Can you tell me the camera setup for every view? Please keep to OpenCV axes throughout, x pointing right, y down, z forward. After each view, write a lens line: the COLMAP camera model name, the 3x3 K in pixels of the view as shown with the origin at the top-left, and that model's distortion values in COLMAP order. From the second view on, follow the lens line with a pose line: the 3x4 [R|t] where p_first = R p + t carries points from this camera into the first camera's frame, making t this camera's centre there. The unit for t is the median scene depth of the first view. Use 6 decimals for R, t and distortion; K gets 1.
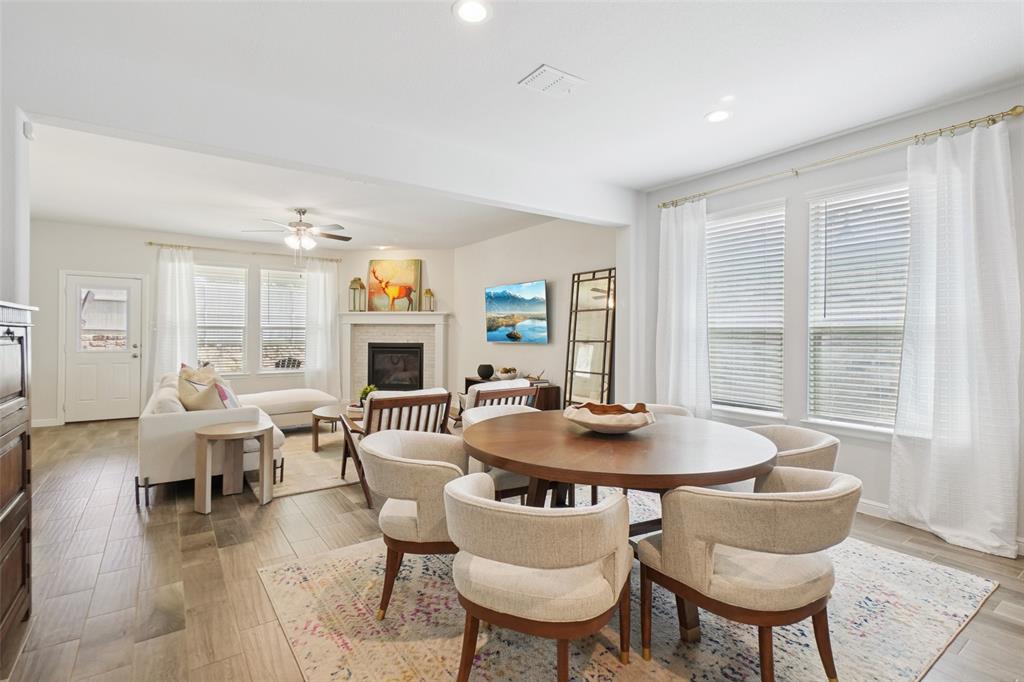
lens RADIAL K [[488.7, 0, 511.5], [0, 488.7, 332.8], [0, 0, 1]] dist [0.015786, -0.000209]
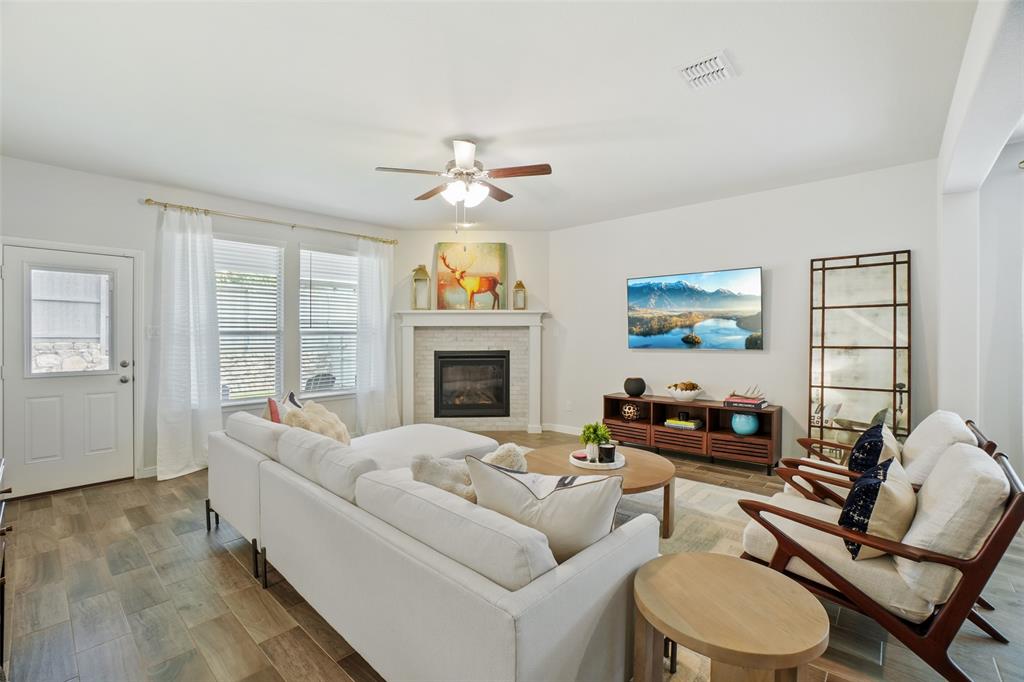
lens RADIAL K [[457.8, 0, 507.3], [0, 457.8, 335.3], [0, 0, 1]] dist [-0.050744, 0.012853]
pose [[0.975285, -0.011063, 0.220676, -0.348446], [0.010542, 0.999938, 0.003538, -0.005787], [-0.220701, -0.001124, 0.975341, 0.290064]]
